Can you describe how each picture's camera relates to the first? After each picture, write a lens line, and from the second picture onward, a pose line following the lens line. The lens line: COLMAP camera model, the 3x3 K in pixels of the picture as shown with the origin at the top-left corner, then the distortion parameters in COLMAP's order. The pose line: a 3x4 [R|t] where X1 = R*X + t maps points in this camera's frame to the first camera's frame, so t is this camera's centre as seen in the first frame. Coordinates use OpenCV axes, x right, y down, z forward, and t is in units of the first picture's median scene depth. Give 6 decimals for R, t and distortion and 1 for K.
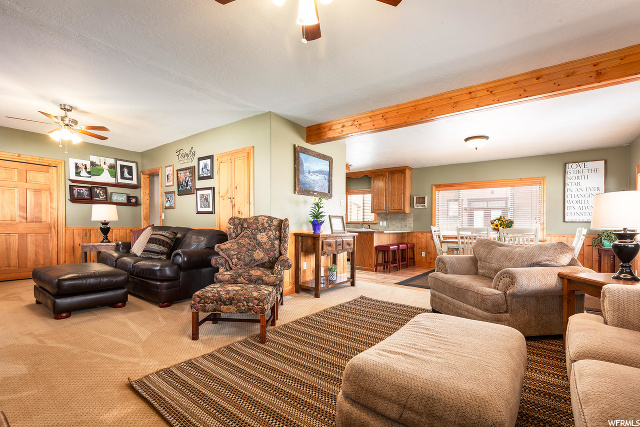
lens RADIAL K [[291.1, 0, 319.6], [0, 291.1, 213.8], [0, 0, 1]] dist [0.001477, -0.000678]
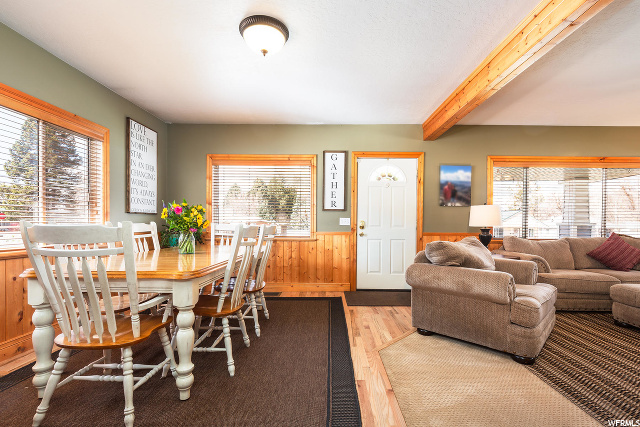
lens RADIAL K [[291.1, 0, 326.4], [0, 291.1, 226.7], [0, 0, 1]] dist [0.001477, -0.000678]
pose [[-0.593760, -0.023832, 0.804289, 0.116087], [-0.045607, 0.998951, -0.004068, 0.042097], [-0.803349, -0.039097, -0.594224, 1.149138]]
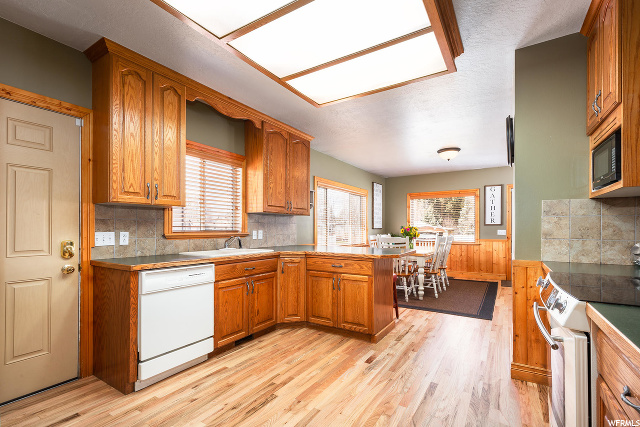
lens RADIAL K [[291.1, 0, 322.8], [0, 291.1, 225.9], [0, 0, 1]] dist [0.001477, -0.000678]
pose [[-0.079121, -0.006074, 0.996847, -0.418585], [-0.041580, 0.999131, 0.002788, 0.021253], [-0.995998, -0.041228, -0.079304, 1.466392]]
